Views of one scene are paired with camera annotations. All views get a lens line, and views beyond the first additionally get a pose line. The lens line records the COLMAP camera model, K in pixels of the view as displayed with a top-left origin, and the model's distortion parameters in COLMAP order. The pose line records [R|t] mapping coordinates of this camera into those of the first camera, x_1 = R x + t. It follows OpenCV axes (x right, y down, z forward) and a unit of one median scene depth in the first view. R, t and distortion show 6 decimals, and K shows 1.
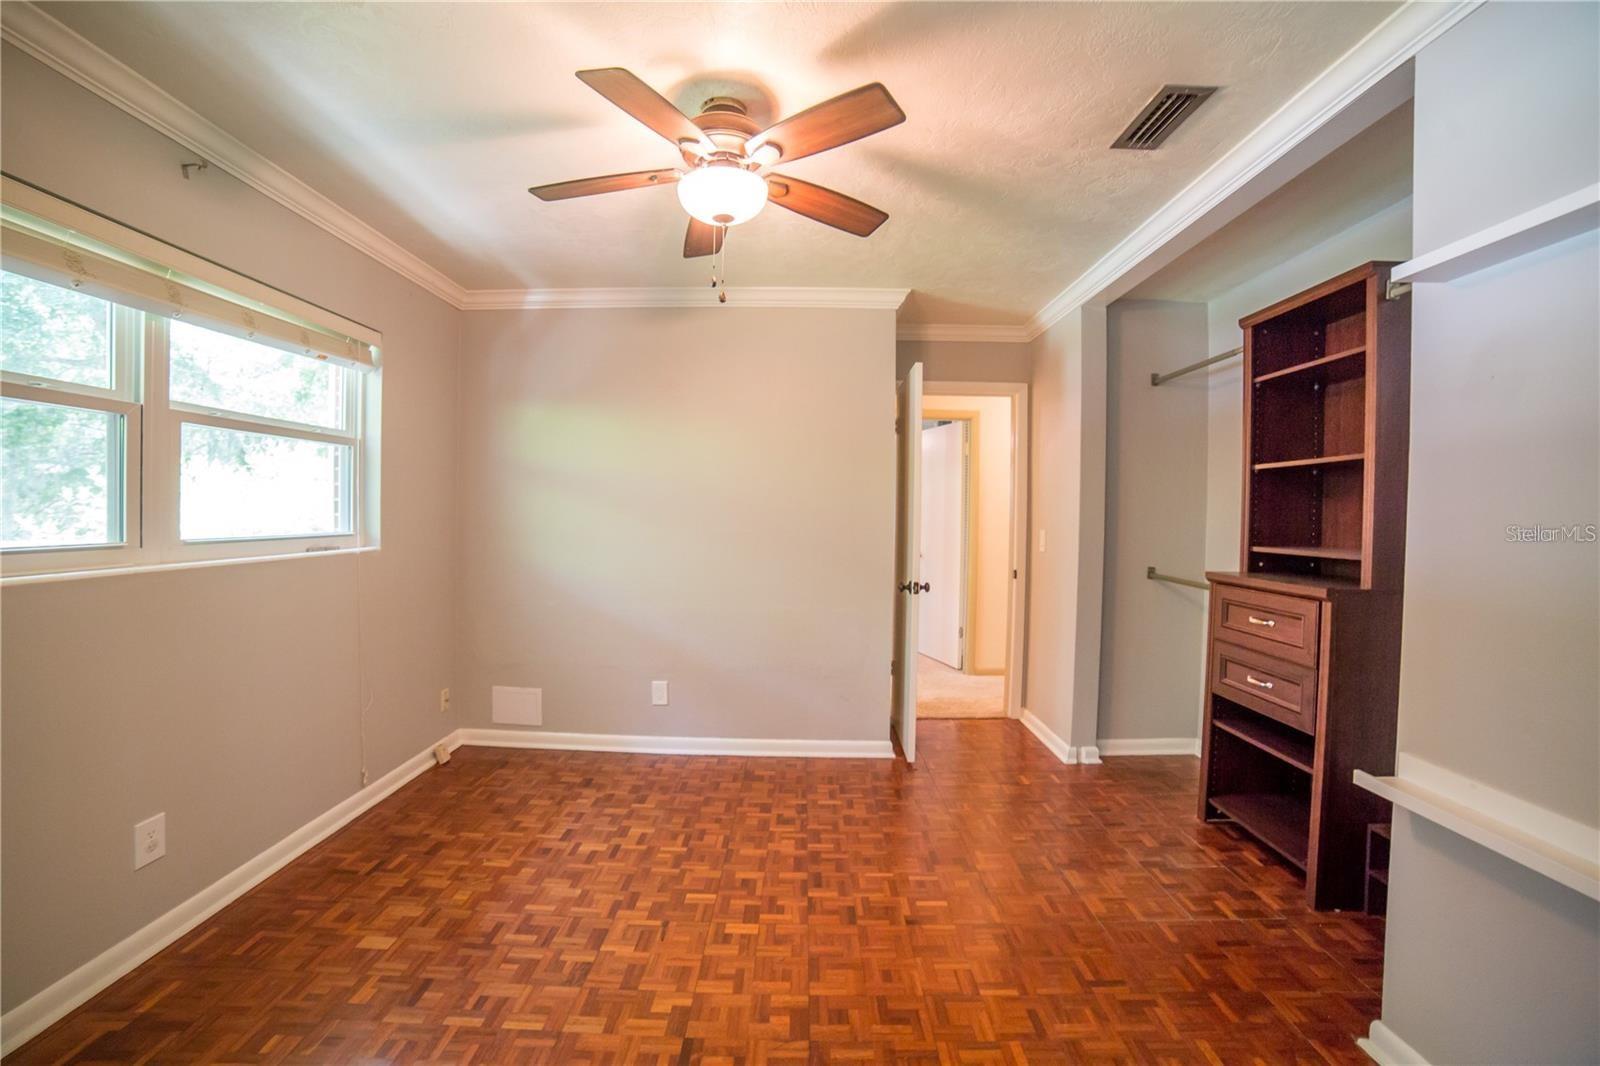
lens RADIAL K [[647.9, 0, 793.4], [0, 647.9, 521.9], [0, 0, 1]] dist [-0.113270, 0.042893]
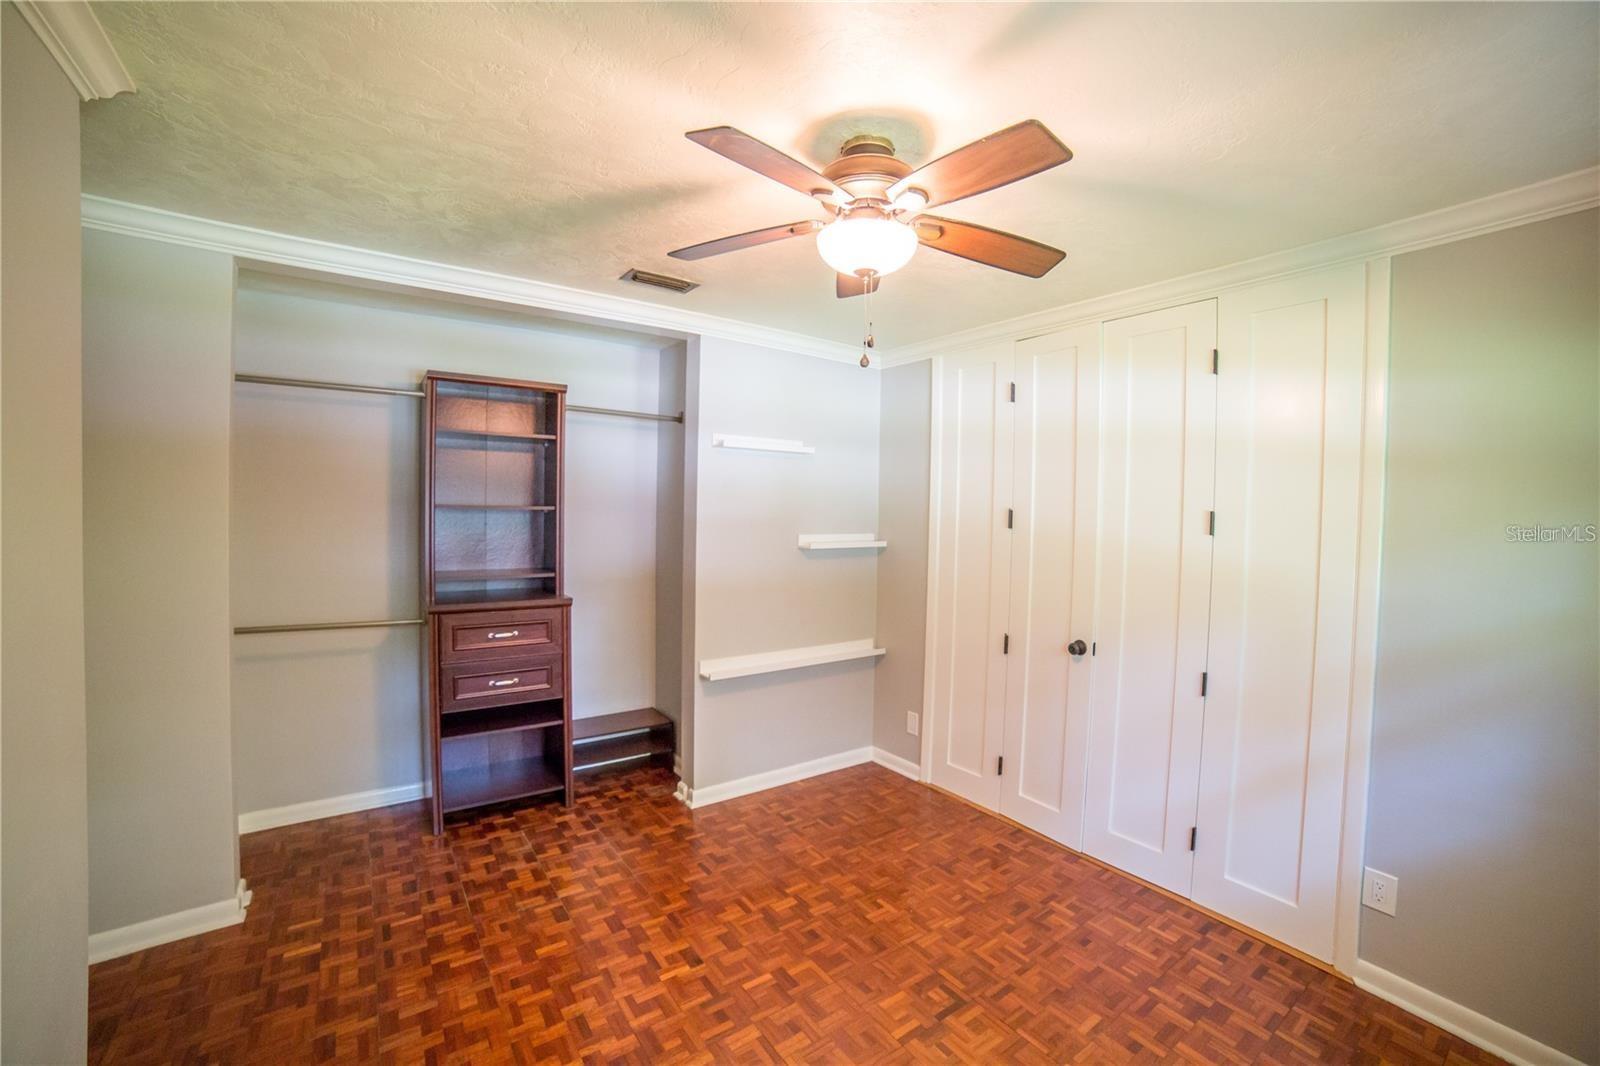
lens RADIAL K [[647.9, 0, 793.4], [0, 647.9, 521.9], [0, 0, 1]] dist [-0.113270, 0.042893]
pose [[-0.581493, -0.047847, 0.812143, -0.680608], [-0.017944, 0.998780, 0.045995, -0.151736], [-0.813353, 0.012173, -0.581643, 1.377449]]
